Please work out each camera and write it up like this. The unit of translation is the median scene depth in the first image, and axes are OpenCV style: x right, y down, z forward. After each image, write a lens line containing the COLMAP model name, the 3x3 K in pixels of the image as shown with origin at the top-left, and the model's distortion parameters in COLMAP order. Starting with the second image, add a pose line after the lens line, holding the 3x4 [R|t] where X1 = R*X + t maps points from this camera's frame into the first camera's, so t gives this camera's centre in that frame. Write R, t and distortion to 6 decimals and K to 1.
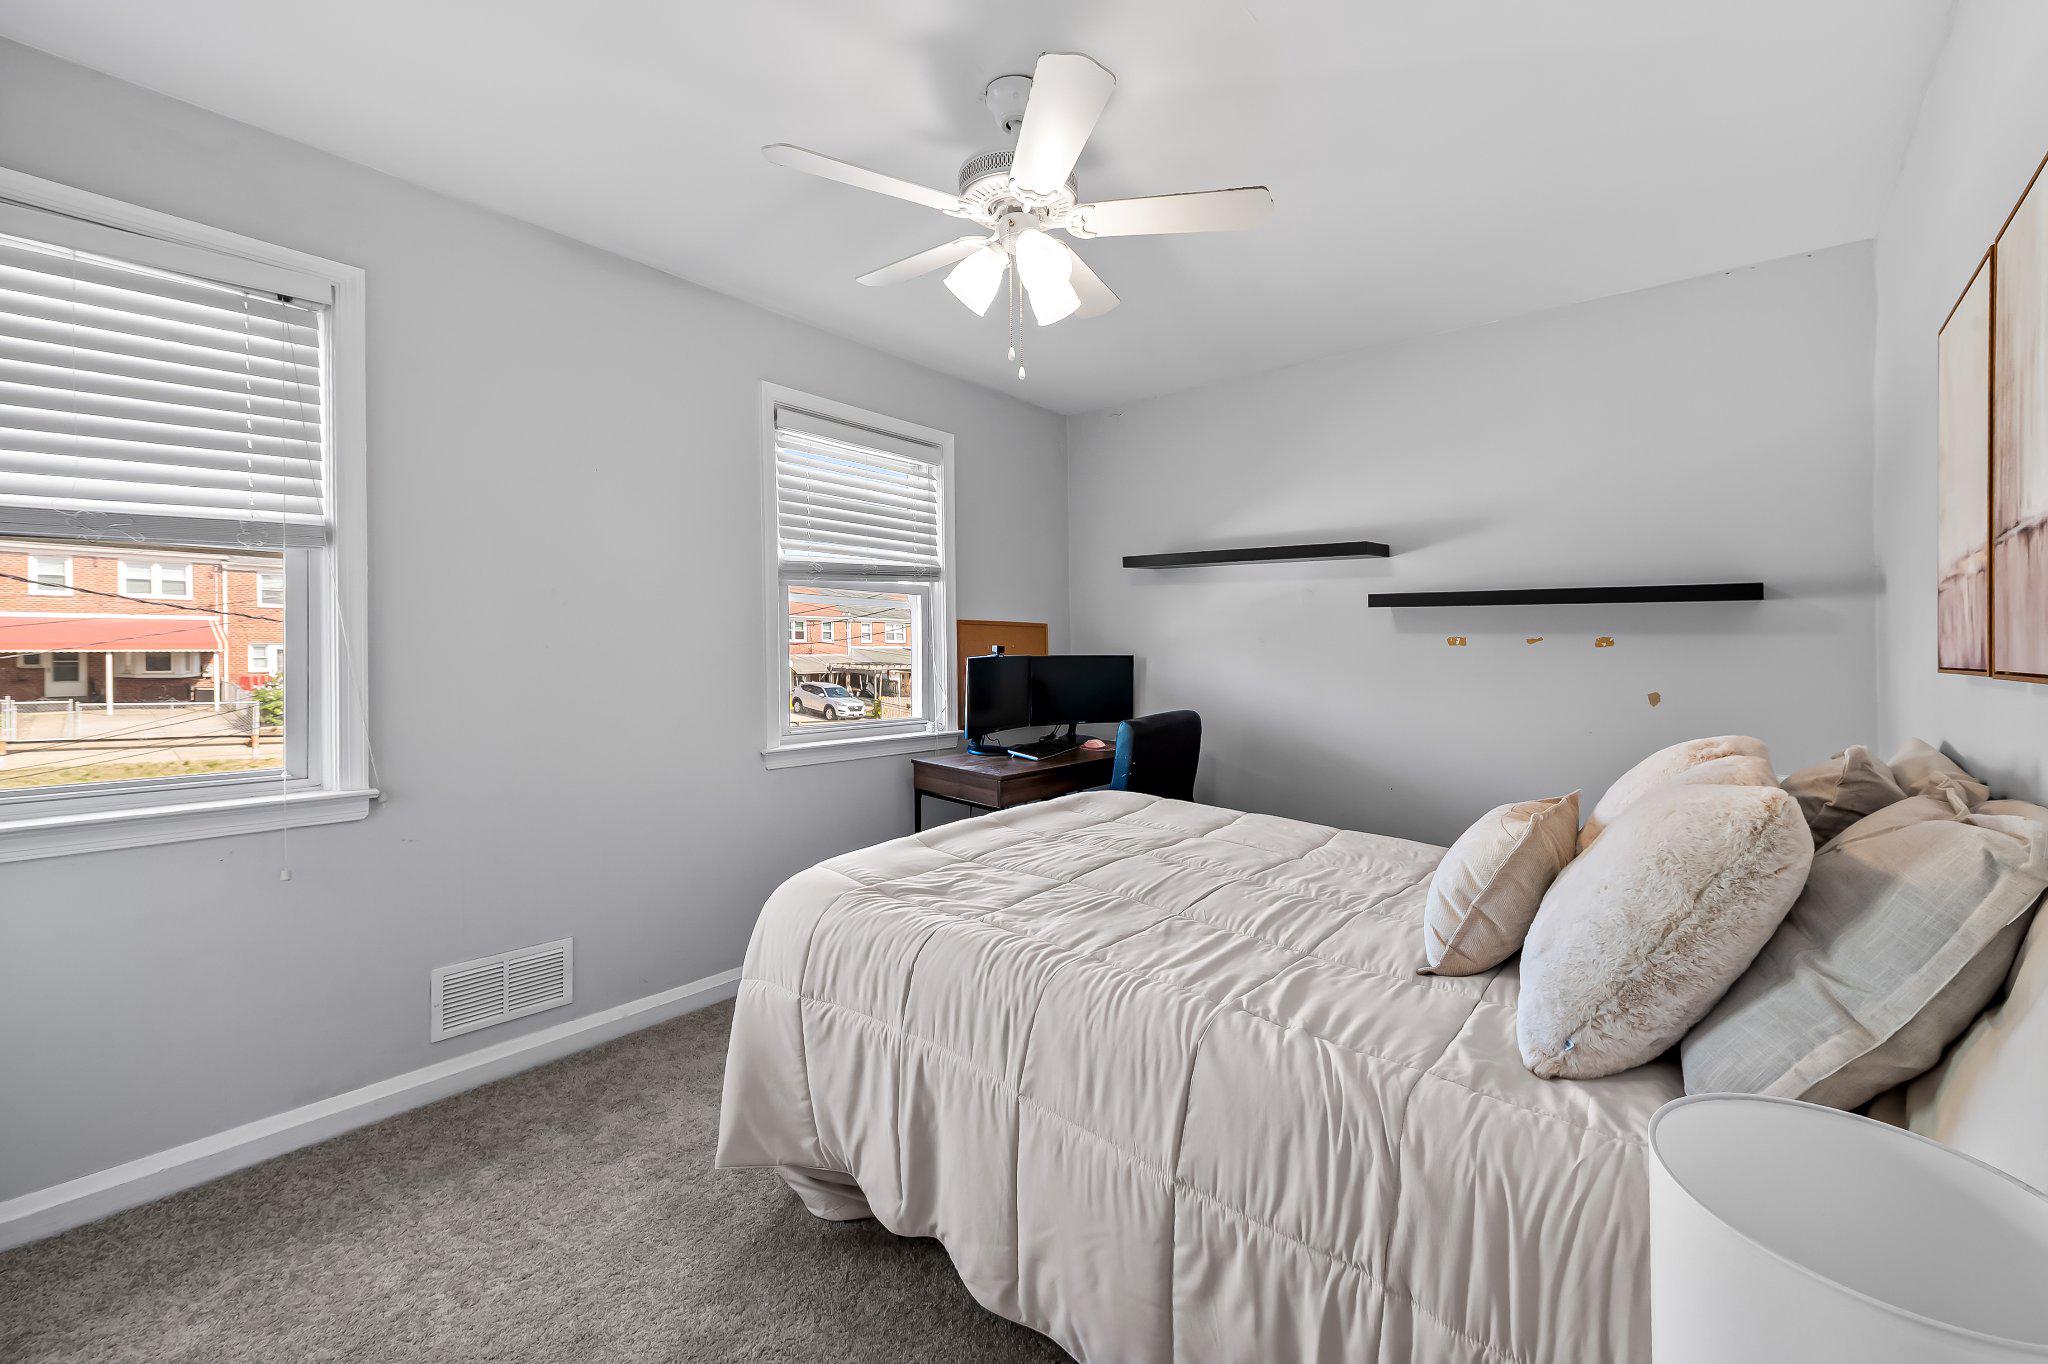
lens RADIAL K [[817.5, 0, 1032.3], [0, 817.5, 659.1], [0, 0, 1]] dist [0.005606, -0.000106]
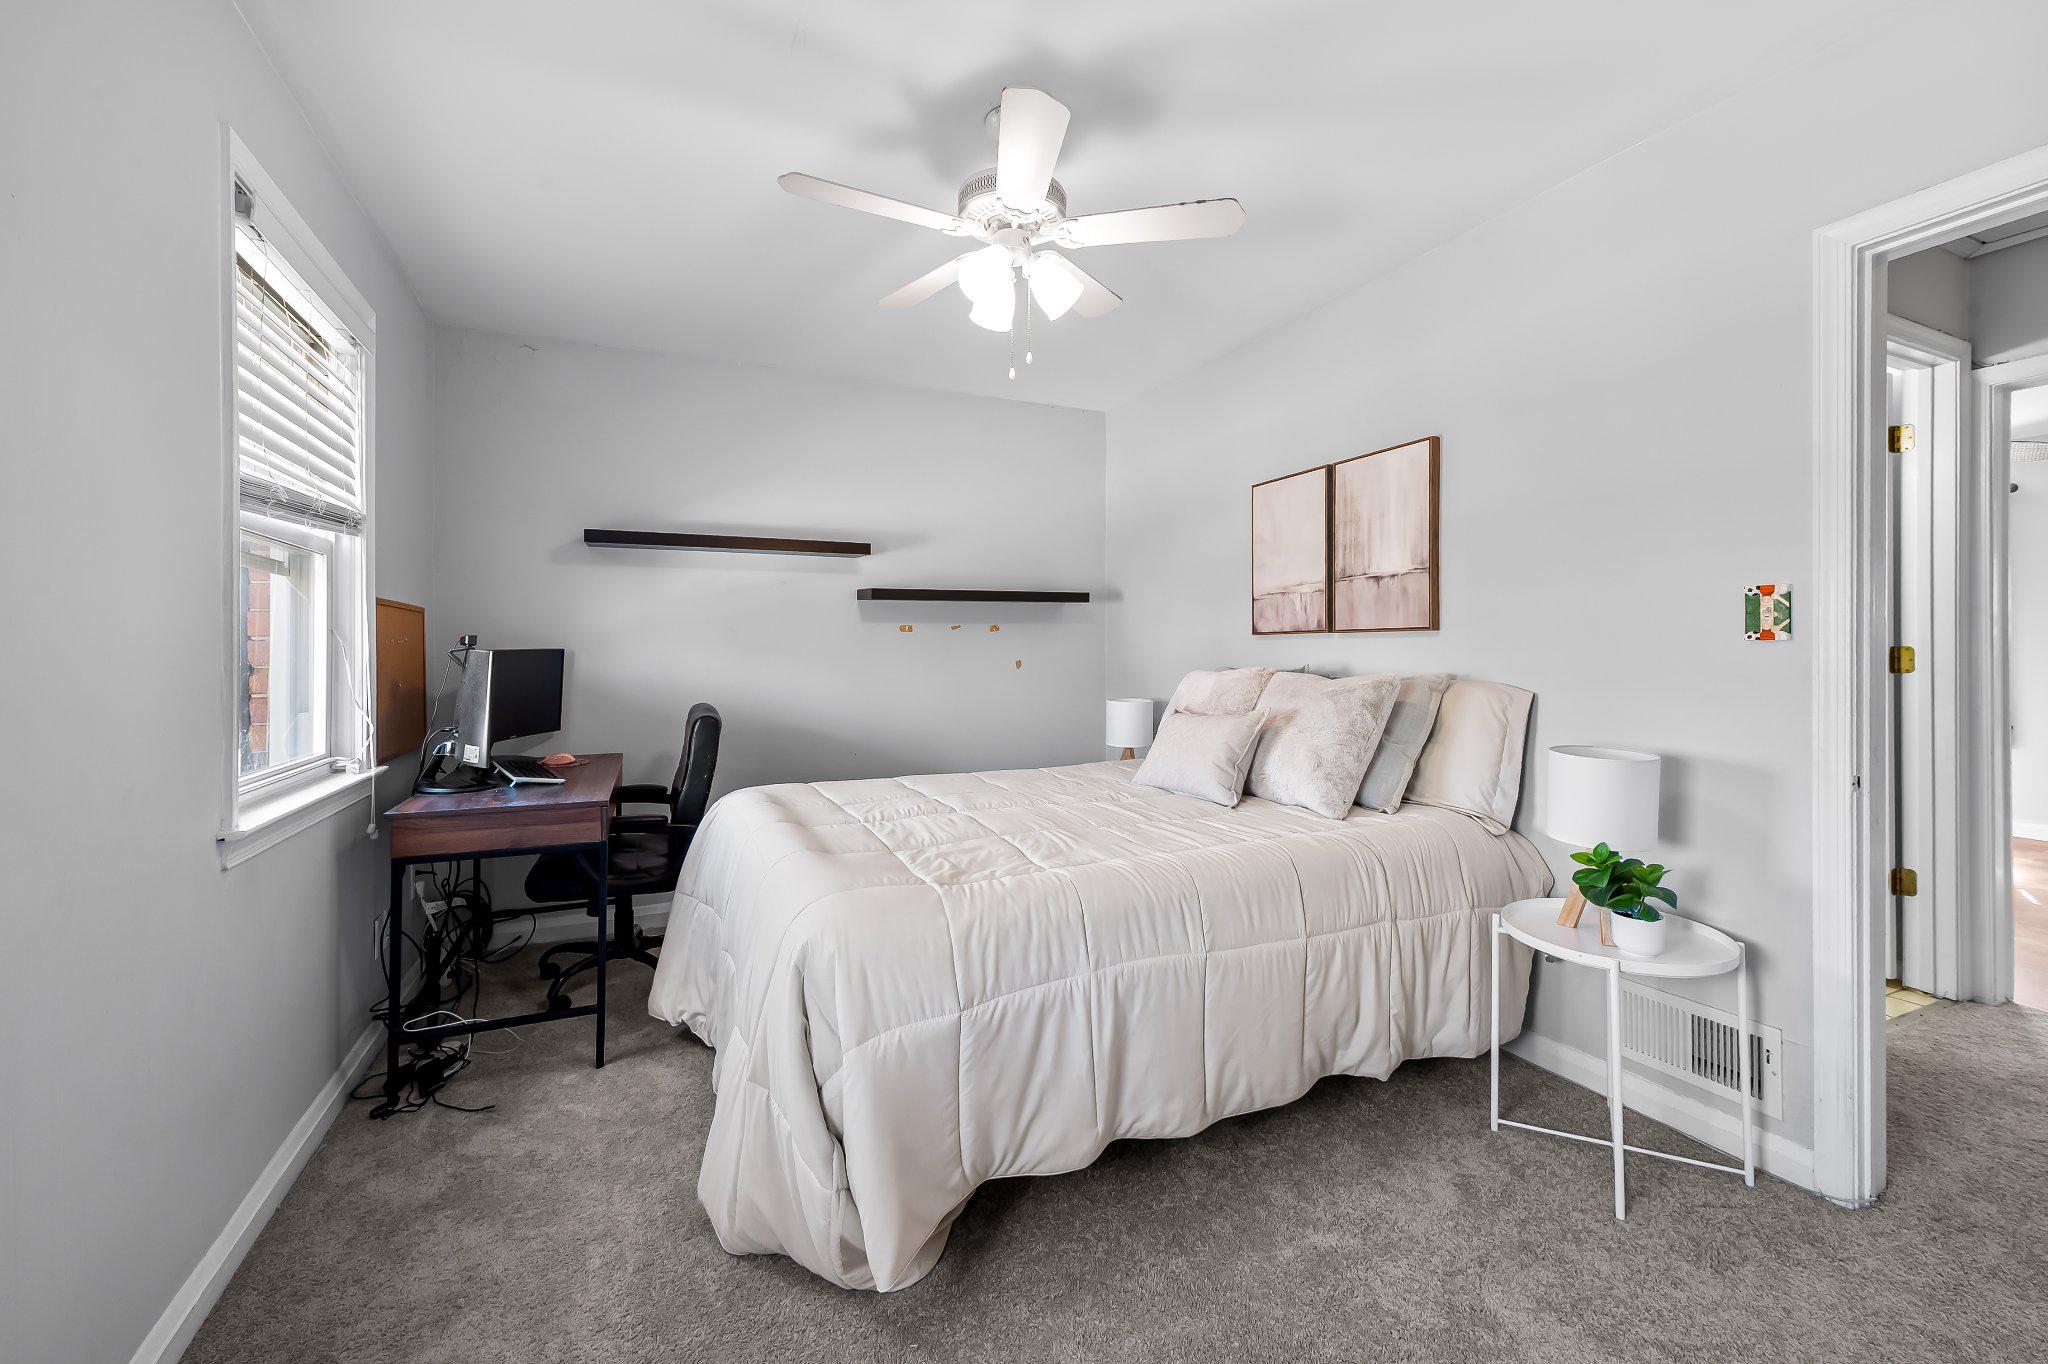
lens RADIAL K [[817.5, 0, 1032.3], [0, 817.5, 659.1], [0, 0, 1]] dist [0.005606, -0.000106]
pose [[0.404921, -0.032538, 0.913773, -0.568601], [0.034500, 0.999199, 0.020292, 0.007344], [-0.913701, 0.023308, 0.405719, 0.301850]]
